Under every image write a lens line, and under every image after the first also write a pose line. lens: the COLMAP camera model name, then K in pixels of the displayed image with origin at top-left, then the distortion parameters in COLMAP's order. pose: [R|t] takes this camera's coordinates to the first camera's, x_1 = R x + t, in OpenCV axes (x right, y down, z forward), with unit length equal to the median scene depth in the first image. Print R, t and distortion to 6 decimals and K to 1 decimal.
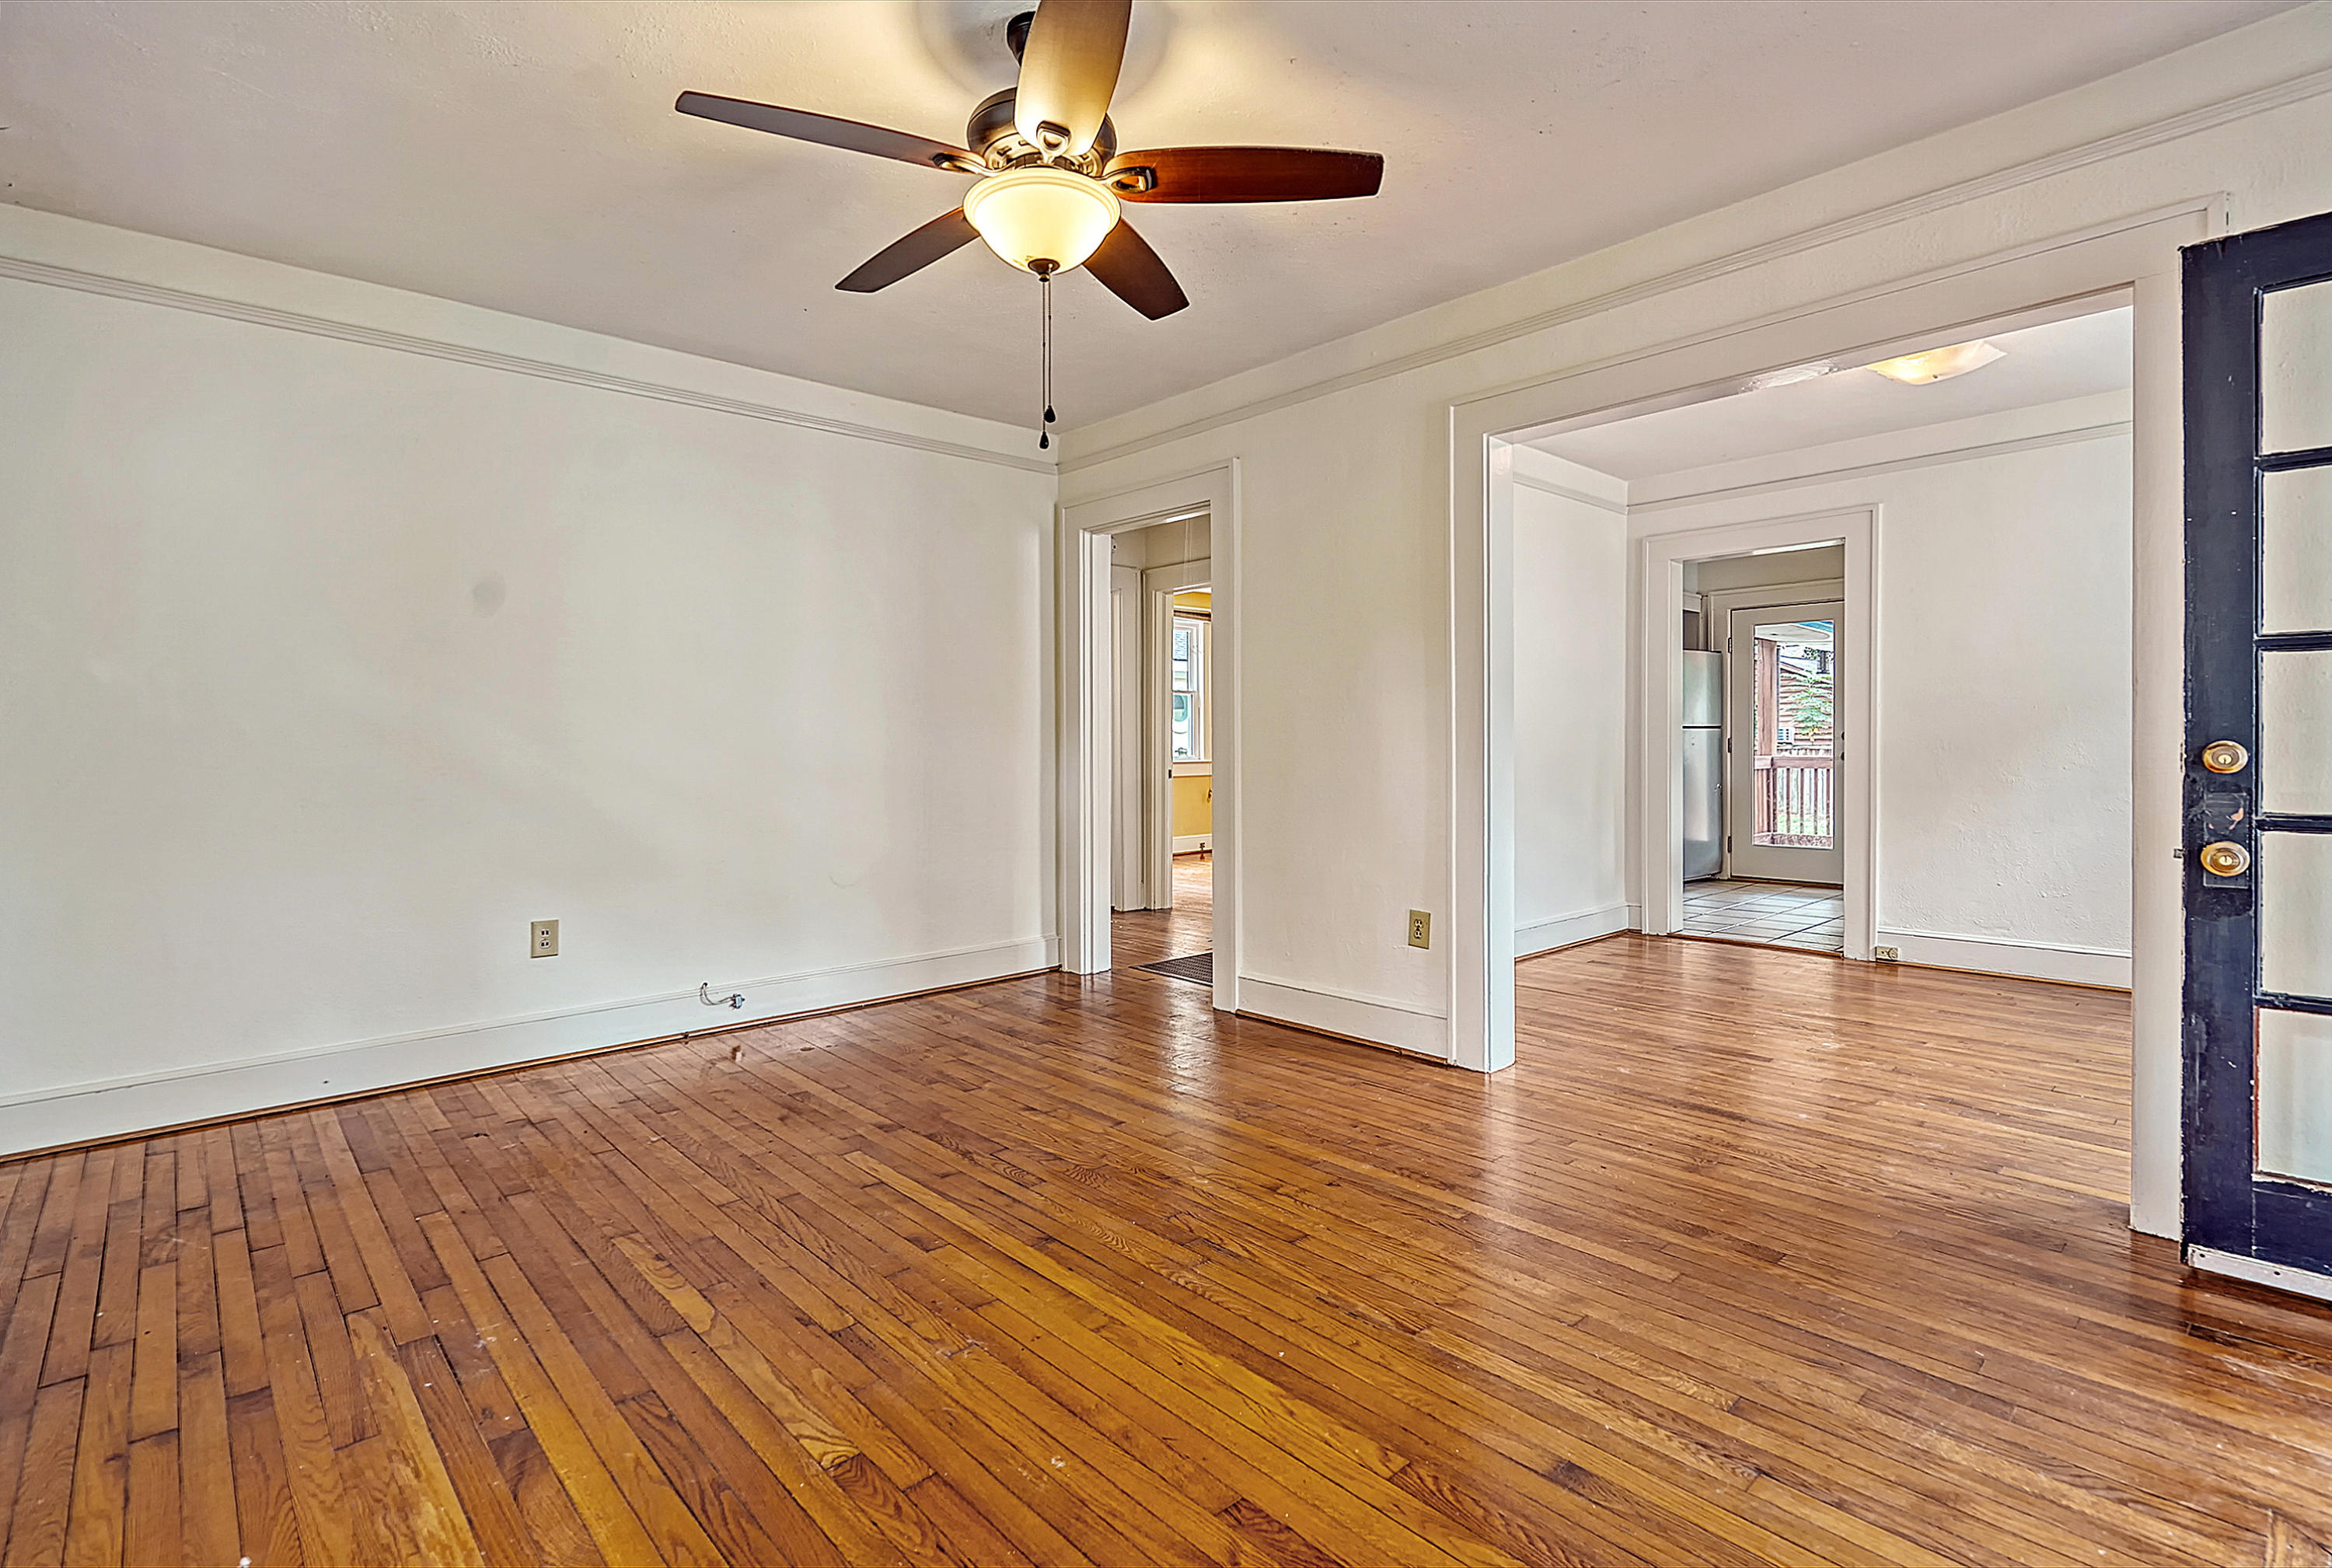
lens RADIAL K [[1090.8, 0, 1192.8], [0, 1090.8, 721.7], [0, 0, 1]] dist [-0.005178, -0.000318]
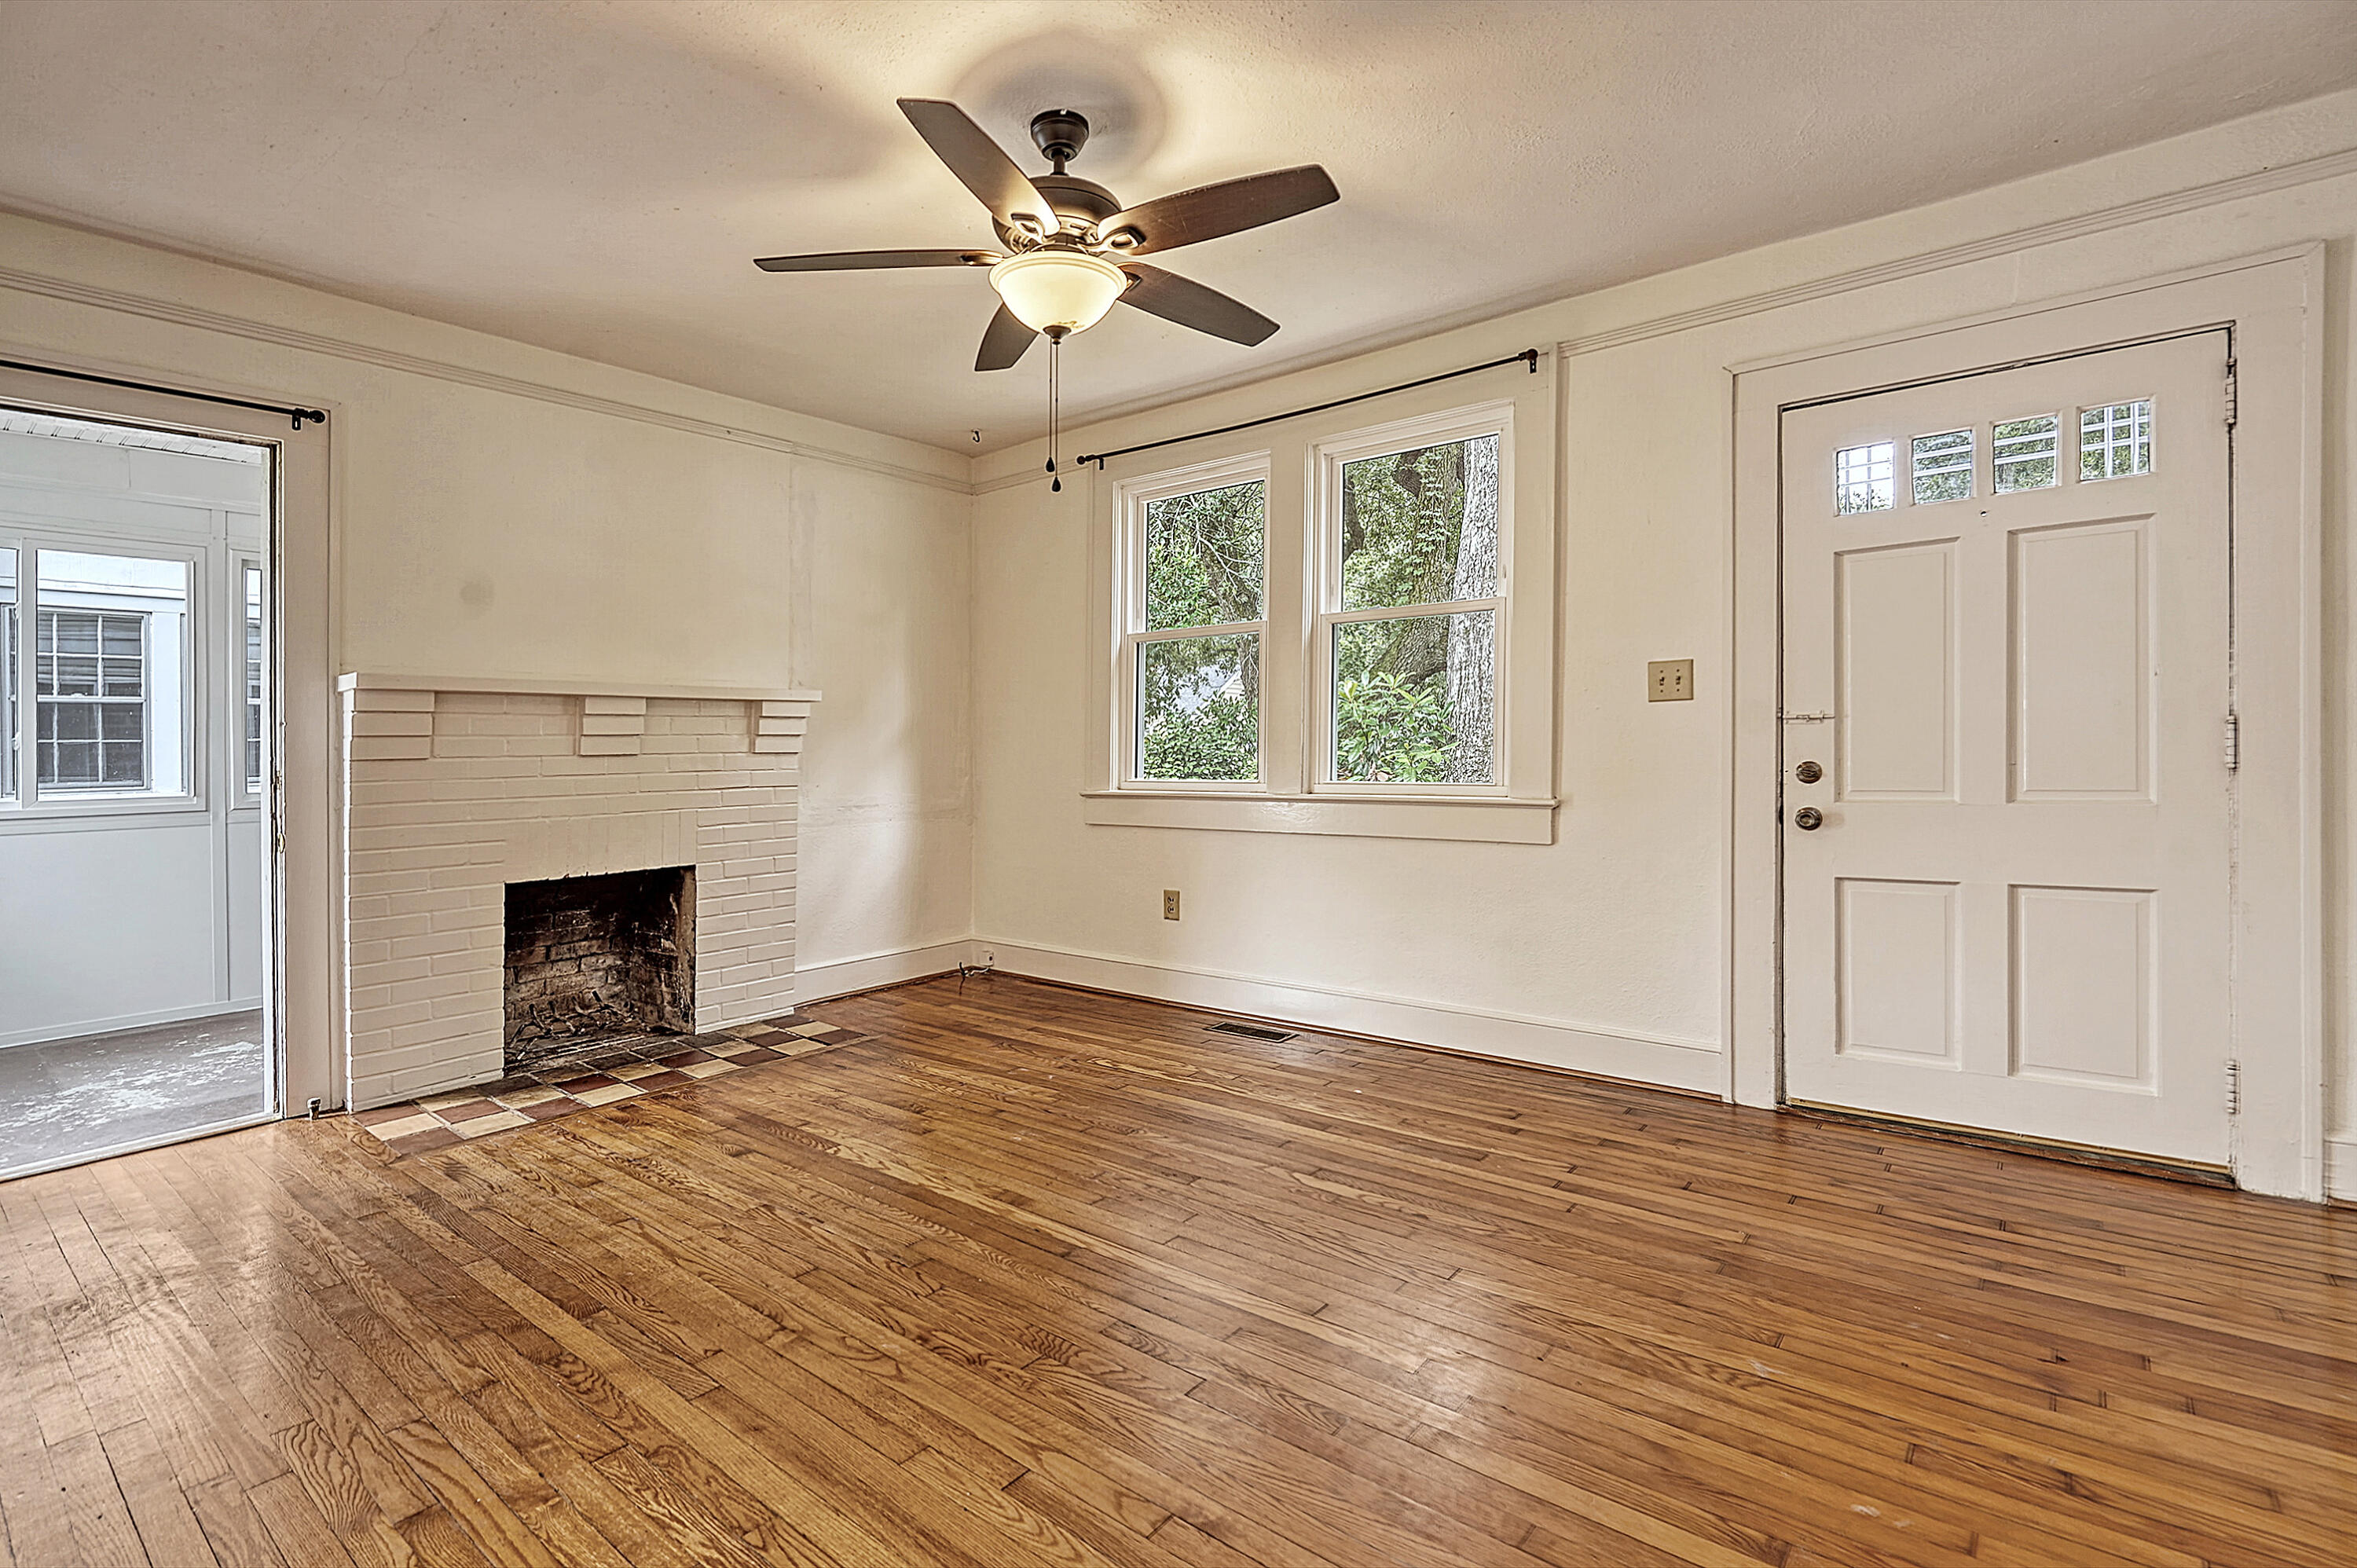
lens RADIAL K [[1117.4, 0, 1176.0], [0, 1117.4, 753.8], [0, 0, 1]] dist [-0.012742, -0.000432]
pose [[-0.990985, 0.027650, -0.131086, -0.100670], [0.029679, 0.999468, -0.013548, 0.033447], [0.130641, -0.017316, -0.991278, 1.842717]]
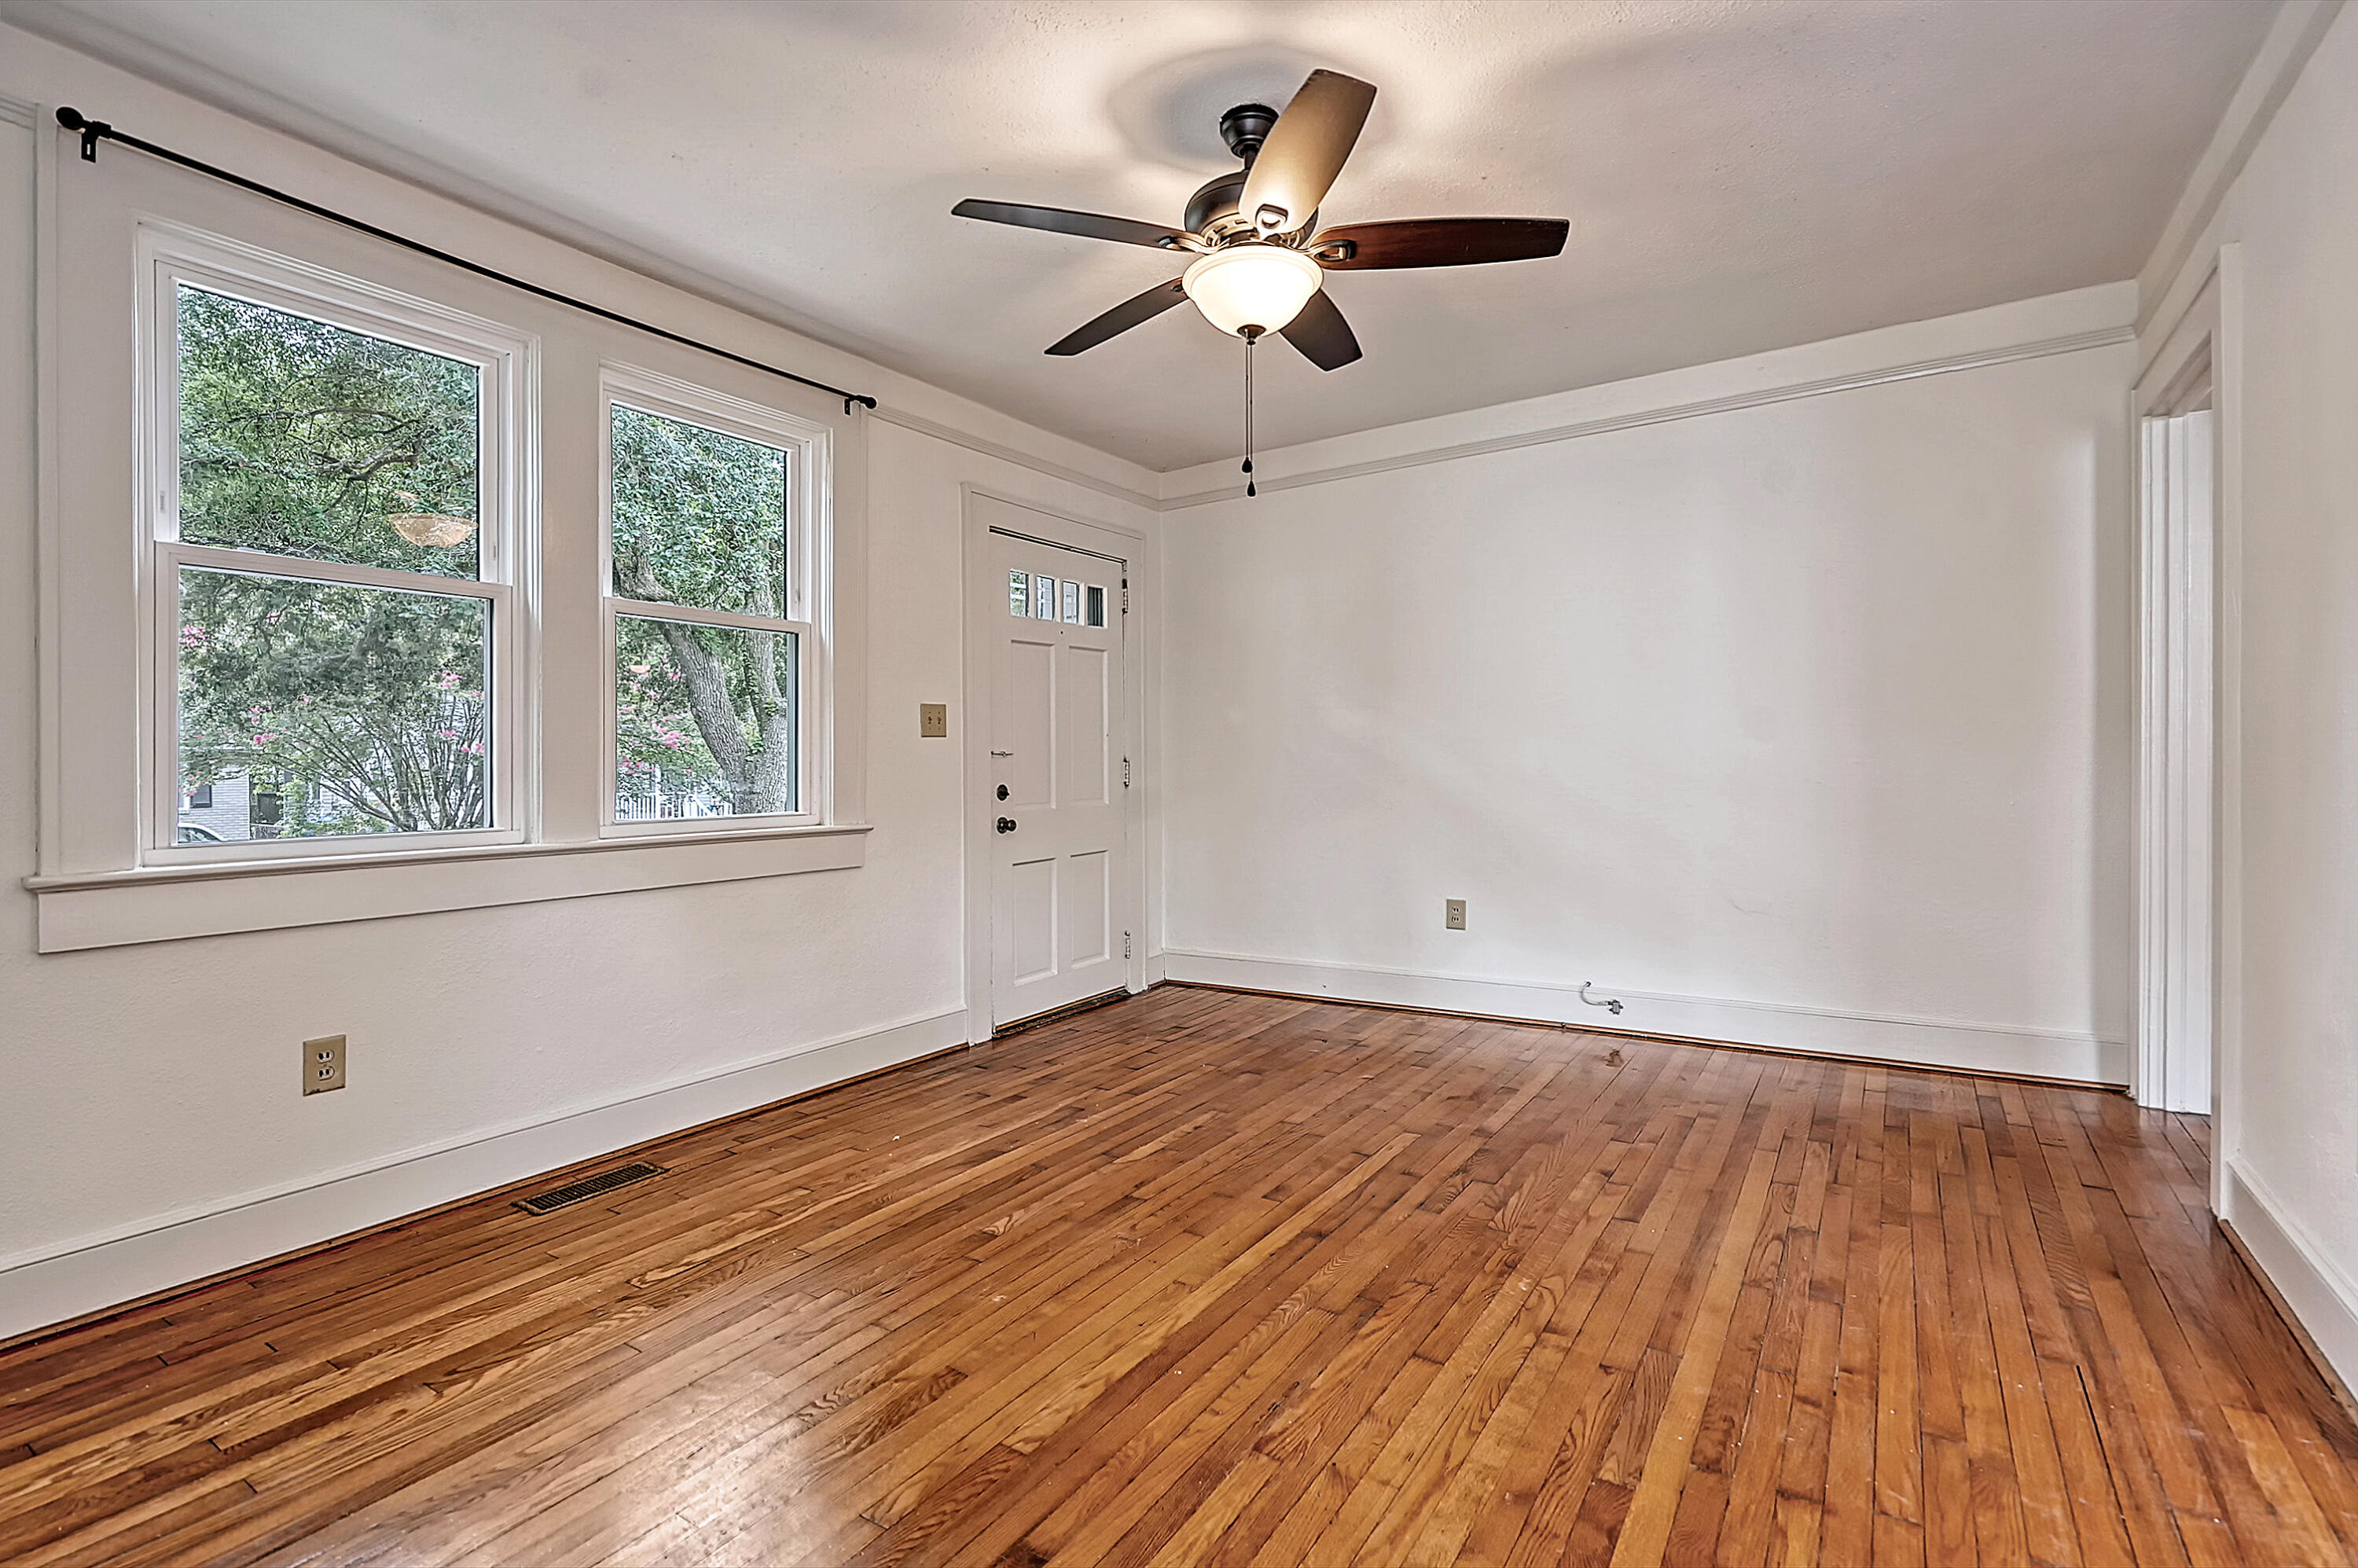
lens RADIAL K [[1106.2, 0, 1156.5], [0, 1106.2, 815.2], [0, 0, 1]] dist [-0.003589, -0.000040]
pose [[0.229712, 0.050604, -0.971942, 0.775874], [0.033883, 0.997626, 0.059949, -0.001002], [0.972669, -0.046703, 0.227452, 0.565852]]
